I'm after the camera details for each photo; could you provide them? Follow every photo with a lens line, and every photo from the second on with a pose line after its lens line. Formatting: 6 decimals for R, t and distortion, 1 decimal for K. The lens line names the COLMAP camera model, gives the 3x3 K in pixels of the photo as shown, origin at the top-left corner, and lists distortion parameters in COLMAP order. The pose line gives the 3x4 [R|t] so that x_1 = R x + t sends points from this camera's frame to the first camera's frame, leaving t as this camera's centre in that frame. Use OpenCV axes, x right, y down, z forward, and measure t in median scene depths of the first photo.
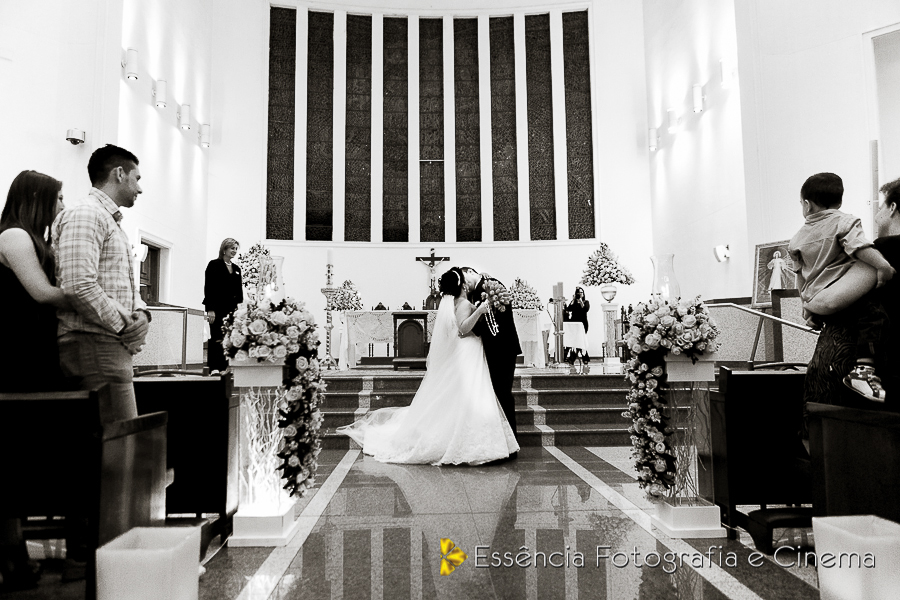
lens RADIAL K [[591.1, 0, 449.2], [0, 591.1, 298.7], [0, 0, 1]] dist [-0.039779, 0.000987]
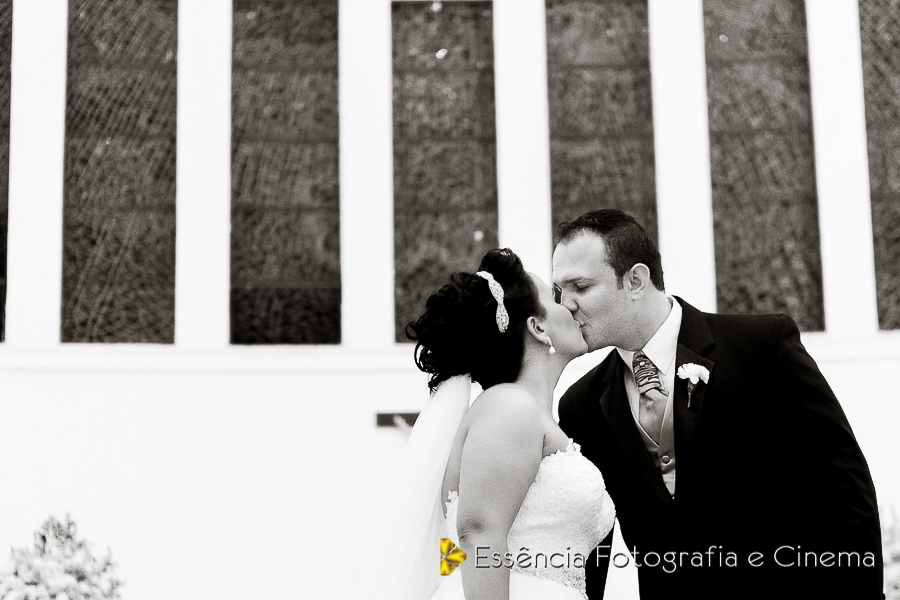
lens RADIAL K [[1817.4, 0, 484.0], [0, 1817.4, 391.0], [0, 0, 1]] dist [-0.072602, 0.000000]
pose [[0.999871, -0.012516, 0.010048, -0.021485], [0.013480, 0.994644, -0.102481, -0.006039], [-0.008712, 0.102603, 0.994684, 0.301800]]
